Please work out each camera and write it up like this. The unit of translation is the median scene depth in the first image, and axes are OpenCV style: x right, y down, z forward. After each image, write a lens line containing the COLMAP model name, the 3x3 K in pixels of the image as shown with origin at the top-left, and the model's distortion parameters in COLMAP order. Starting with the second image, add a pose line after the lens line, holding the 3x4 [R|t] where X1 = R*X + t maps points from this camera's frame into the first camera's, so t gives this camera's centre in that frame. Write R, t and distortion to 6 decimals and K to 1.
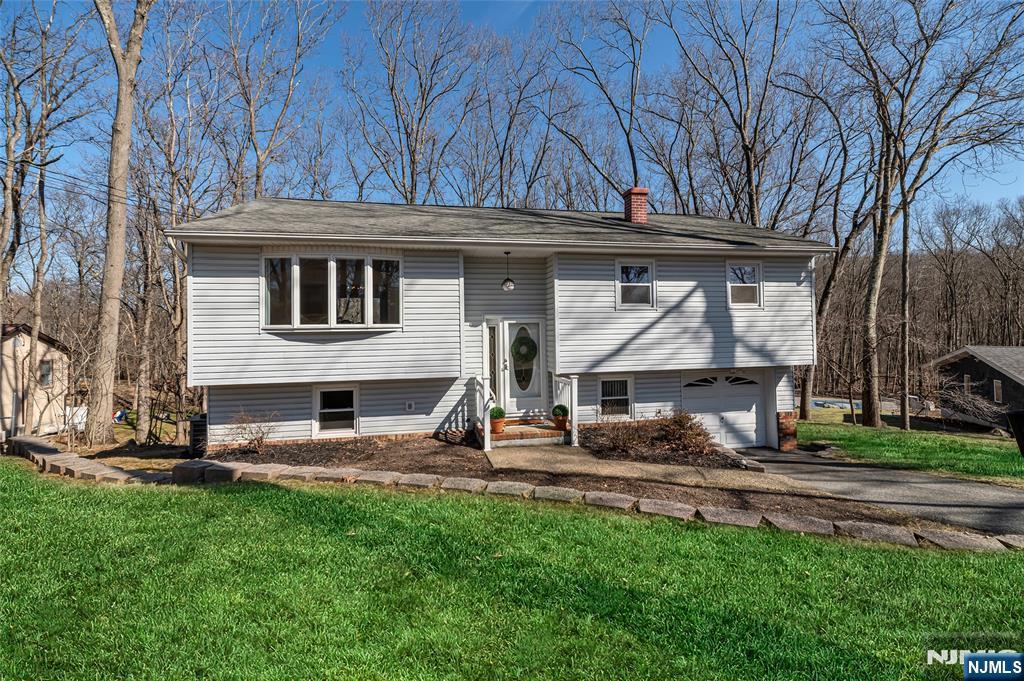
lens RADIAL K [[437.7, 0, 503.4], [0, 437.7, 341.8], [0, 0, 1]] dist [-0.000102, -0.000350]
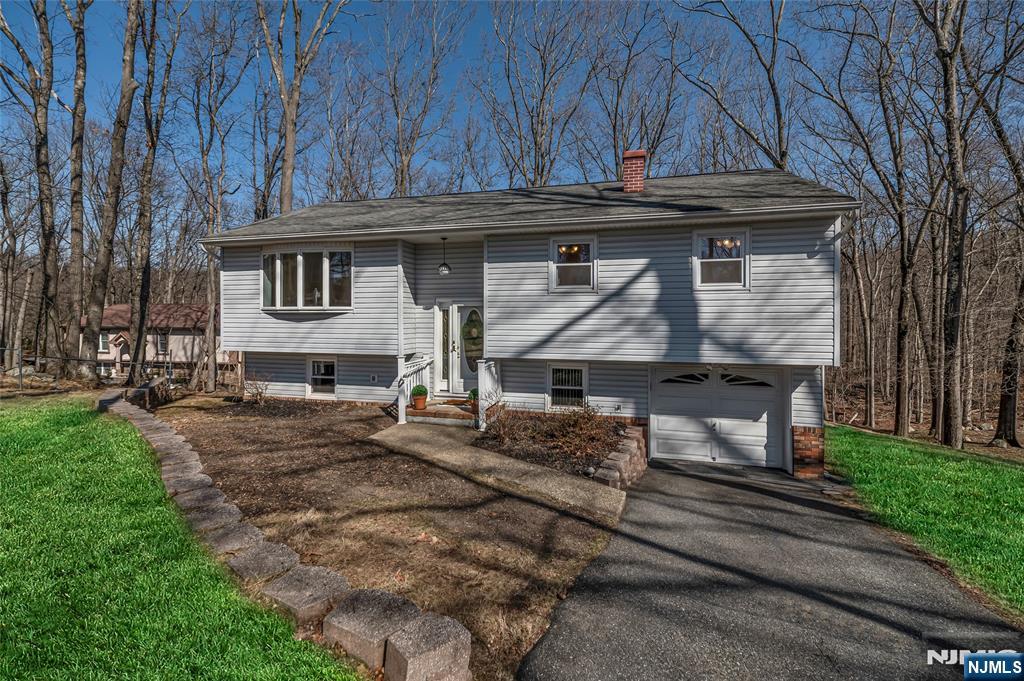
lens RADIAL K [[437.7, 0, 501.7], [0, 437.7, 336.1], [0, 0, 1]] dist [-0.000102, -0.000350]
pose [[0.901389, 0.036408, -0.431477, 0.565646], [-0.023121, 0.999084, 0.036001, -0.012511], [0.432392, -0.022475, 0.901405, 0.115594]]
